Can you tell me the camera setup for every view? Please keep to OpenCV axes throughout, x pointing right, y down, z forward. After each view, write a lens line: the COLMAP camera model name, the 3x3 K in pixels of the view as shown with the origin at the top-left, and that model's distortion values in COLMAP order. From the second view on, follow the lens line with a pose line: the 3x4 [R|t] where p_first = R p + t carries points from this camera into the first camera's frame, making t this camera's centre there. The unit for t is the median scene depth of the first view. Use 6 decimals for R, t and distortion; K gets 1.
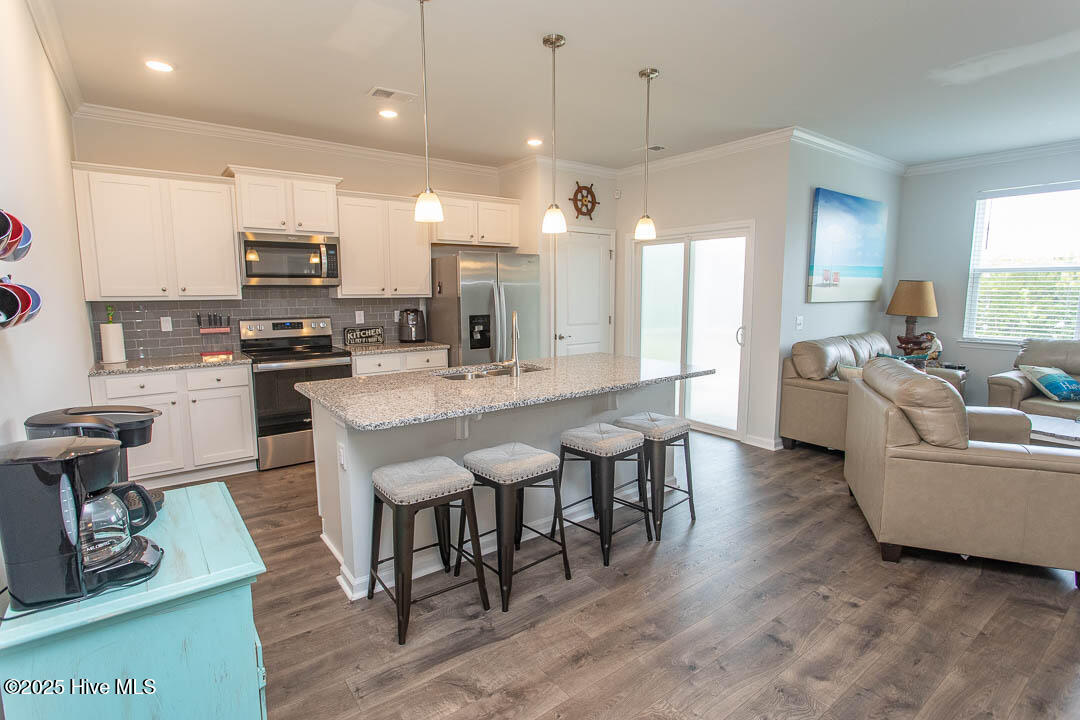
lens RADIAL K [[528.5, 0, 537.2], [0, 528.5, 354.8], [0, 0, 1]] dist [-0.015077, 0.008064]
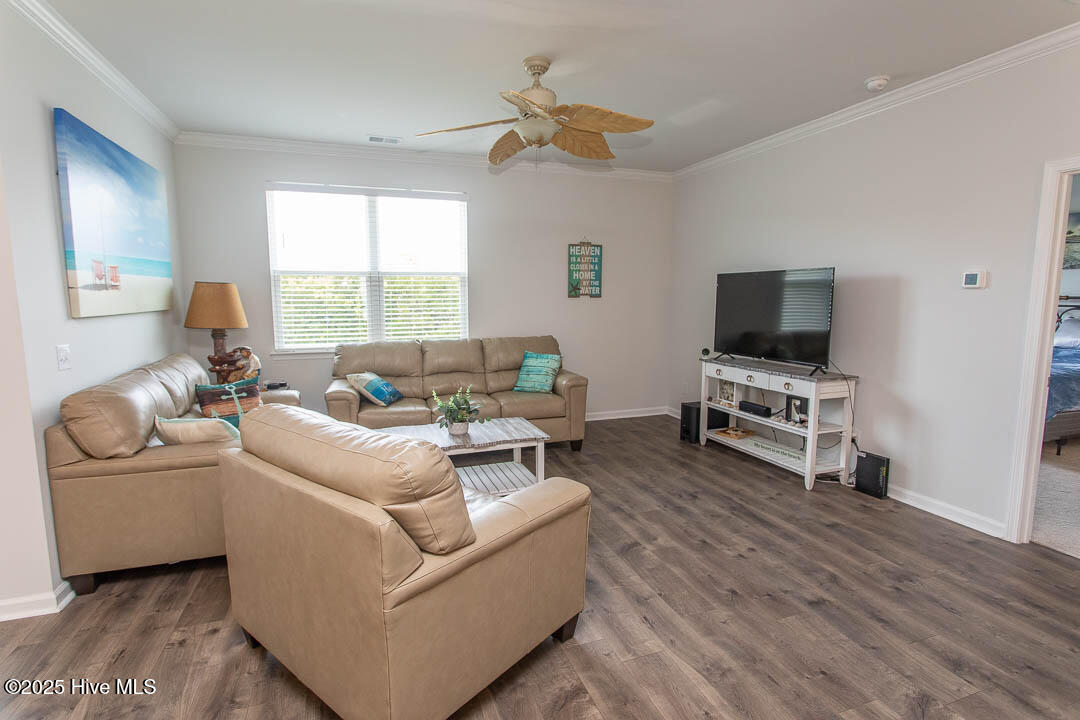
lens RADIAL K [[527.0, 0, 538.2], [0, 527.0, 354.7], [0, 0, 1]] dist [-0.012995, 0.005658]
pose [[0.292274, -0.111179, 0.949850, 0.132509], [0.119353, 0.989695, 0.079117, -0.047321], [-0.948858, 0.090244, 0.302531, 0.379945]]
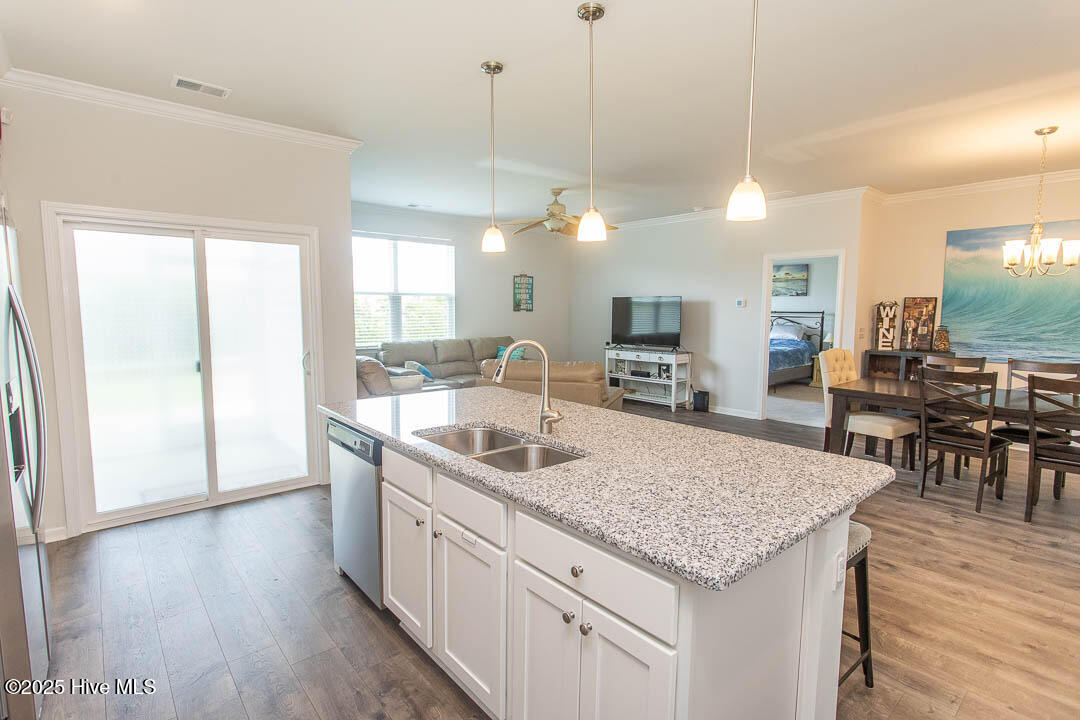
lens RADIAL K [[528.5, 0, 537.2], [0, 528.5, 354.8], [0, 0, 1]] dist [-0.015077, 0.008064]
pose [[-0.066043, -0.086678, 0.994045, -0.491655], [0.119232, 0.988397, 0.094107, -0.086398], [-0.990667, 0.124737, -0.054942, 0.704318]]
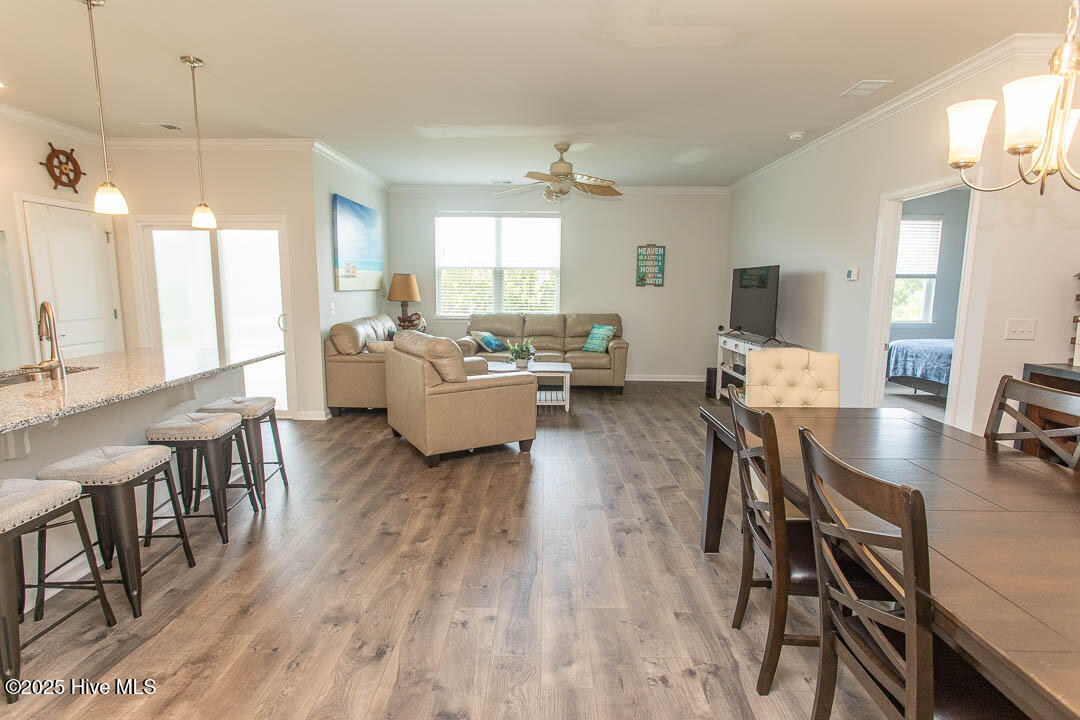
lens RADIAL K [[528.5, 0, 537.2], [0, 528.5, 354.8], [0, 0, 1]] dist [-0.015077, 0.008064]
pose [[0.610957, -0.099916, 0.785334, -0.155073], [0.088590, 0.994402, 0.057595, 0.014810], [-0.786692, 0.034385, 0.616388, -0.077063]]
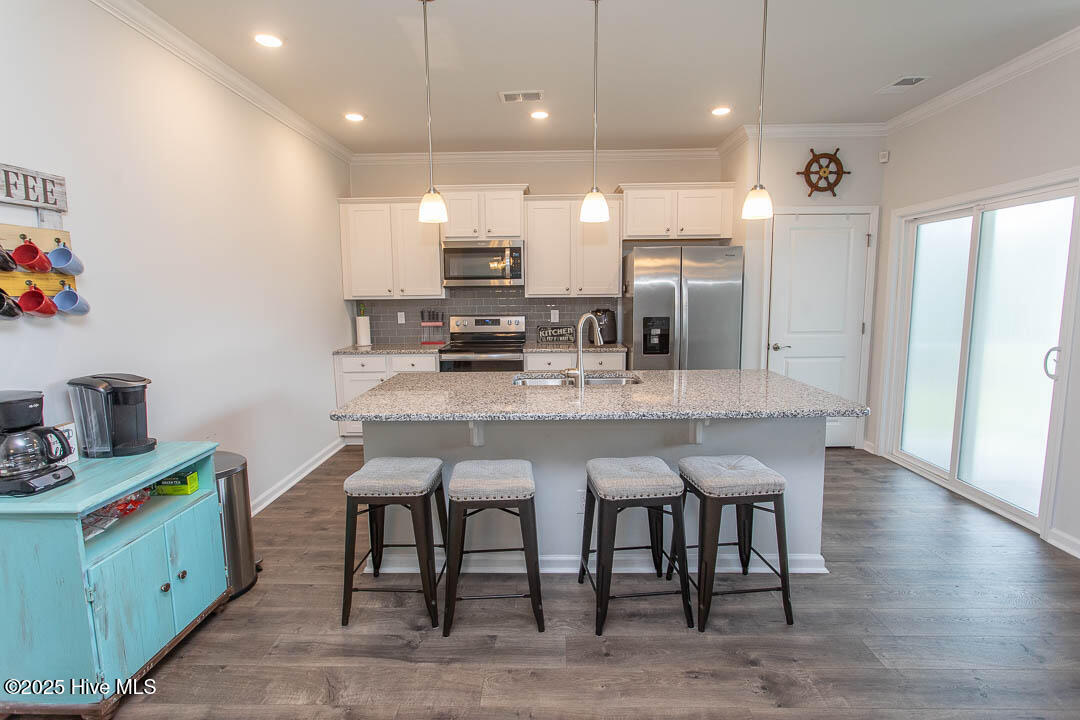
lens RADIAL K [[527.0, 0, 538.2], [0, 527.0, 354.7], [0, 0, 1]] dist [-0.012995, 0.005658]
pose [[0.790163, 0.069144, -0.608984, 0.295919], [-0.067345, 0.997394, 0.025864, -0.021677], [0.609186, 0.020575, 0.792761, 0.174129]]
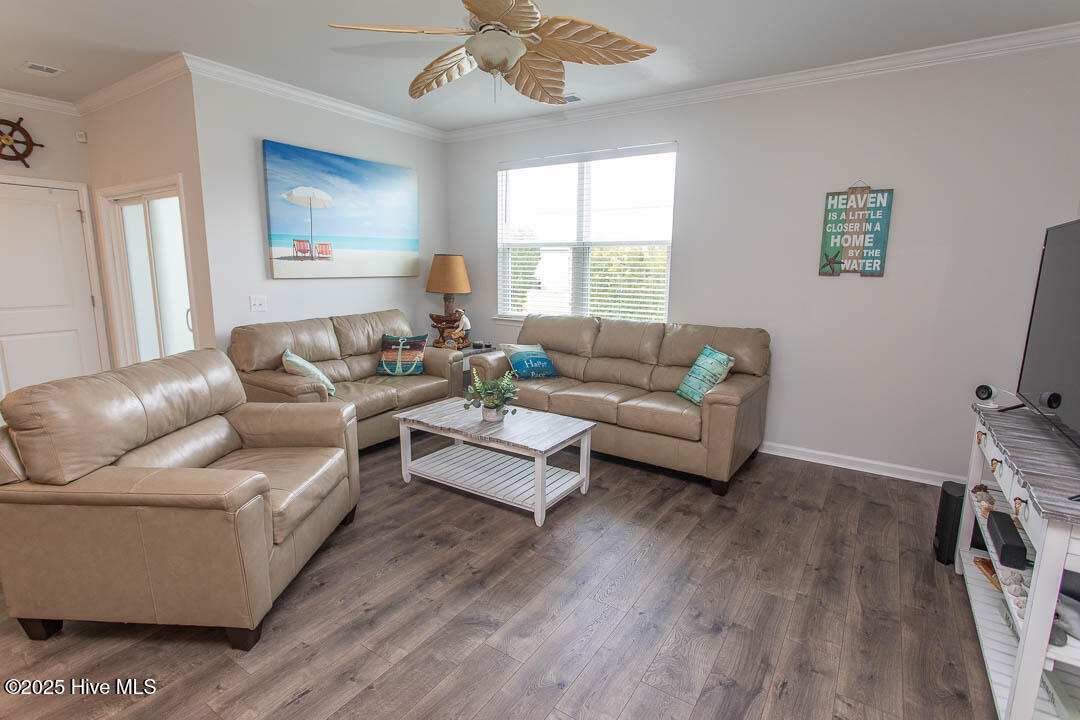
lens RADIAL K [[527.0, 0, 538.2], [0, 527.0, 354.7], [0, 0, 1]] dist [-0.012995, 0.005658]
pose [[0.940588, -0.047799, 0.336169, 0.636775], [0.031836, 0.998095, 0.052840, -0.008734], [-0.338055, -0.038999, 0.940318, 0.060814]]
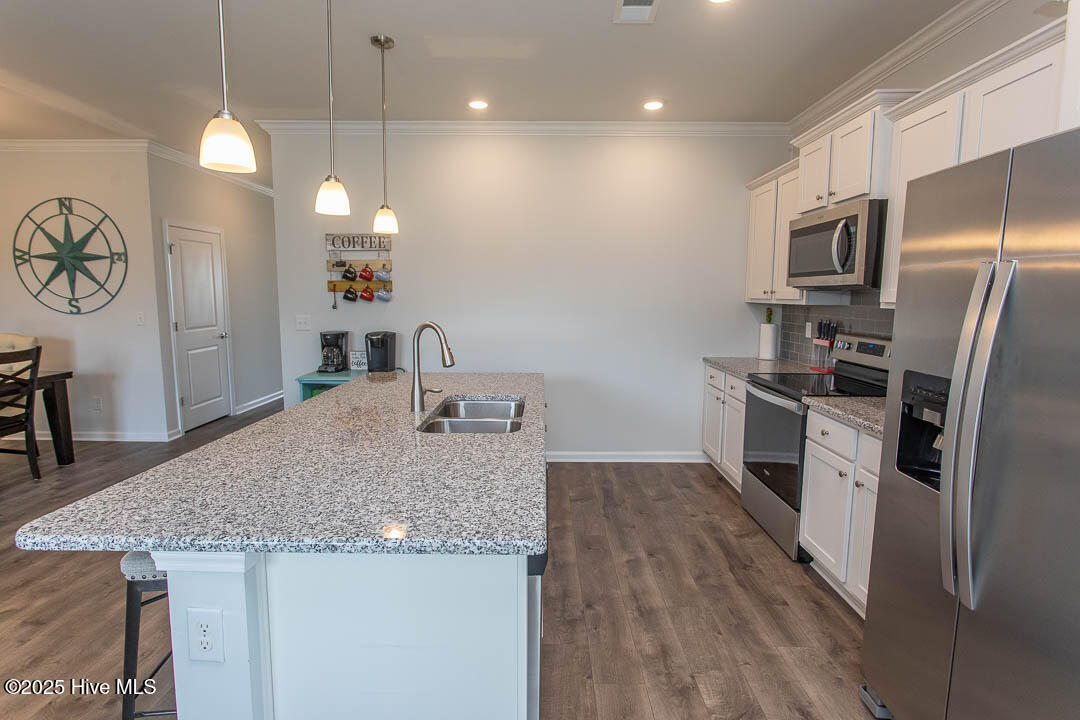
lens RADIAL K [[527.0, 0, 538.2], [0, 527.0, 354.7], [0, 0, 1]] dist [-0.012995, 0.005658]
pose [[-0.605646, 0.091570, -0.790448, 0.282991], [-0.102440, 0.976118, 0.191570, -0.127602], [0.789113, 0.196997, -0.581802, 1.038031]]
